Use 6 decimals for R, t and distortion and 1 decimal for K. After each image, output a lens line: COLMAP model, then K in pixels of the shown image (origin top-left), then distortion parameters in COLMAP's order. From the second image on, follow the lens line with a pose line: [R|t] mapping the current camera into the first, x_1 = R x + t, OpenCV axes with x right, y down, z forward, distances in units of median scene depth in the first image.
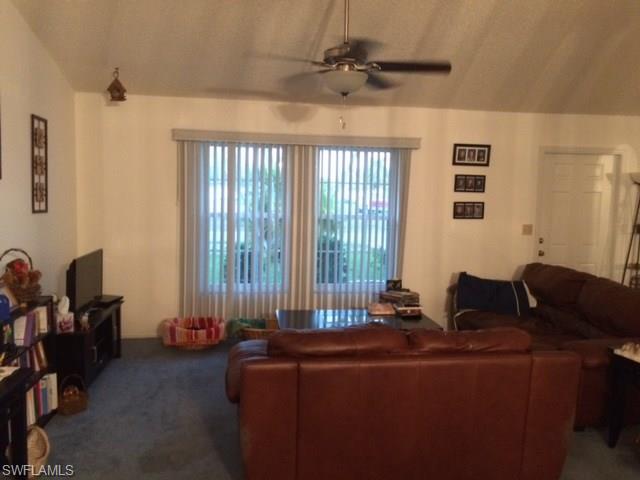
lens RADIAL K [[560.9, 0, 320.0], [0, 560.9, 240.0], [0, 0, 1]] dist [0.113946, -0.139807]
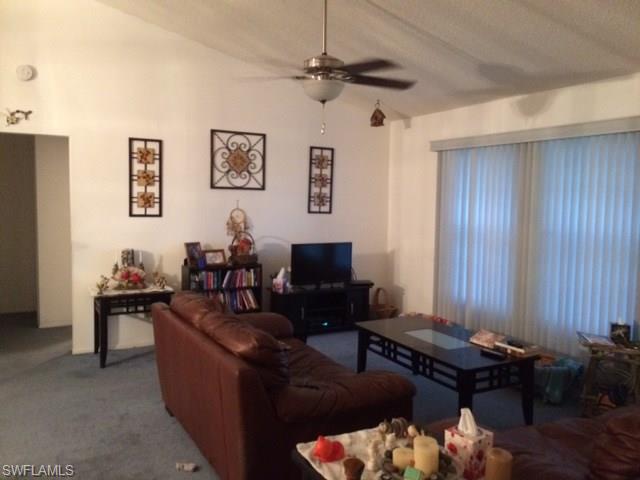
lens RADIAL K [[560.9, 0, 320.0], [0, 560.9, 240.0], [0, 0, 1]] dist [0.113946, -0.139807]
pose [[0.327044, 0.061626, -0.942998, 0.766649], [-0.086995, 0.995597, 0.034893, -0.026517], [0.940996, 0.070624, 0.330965, 0.478020]]
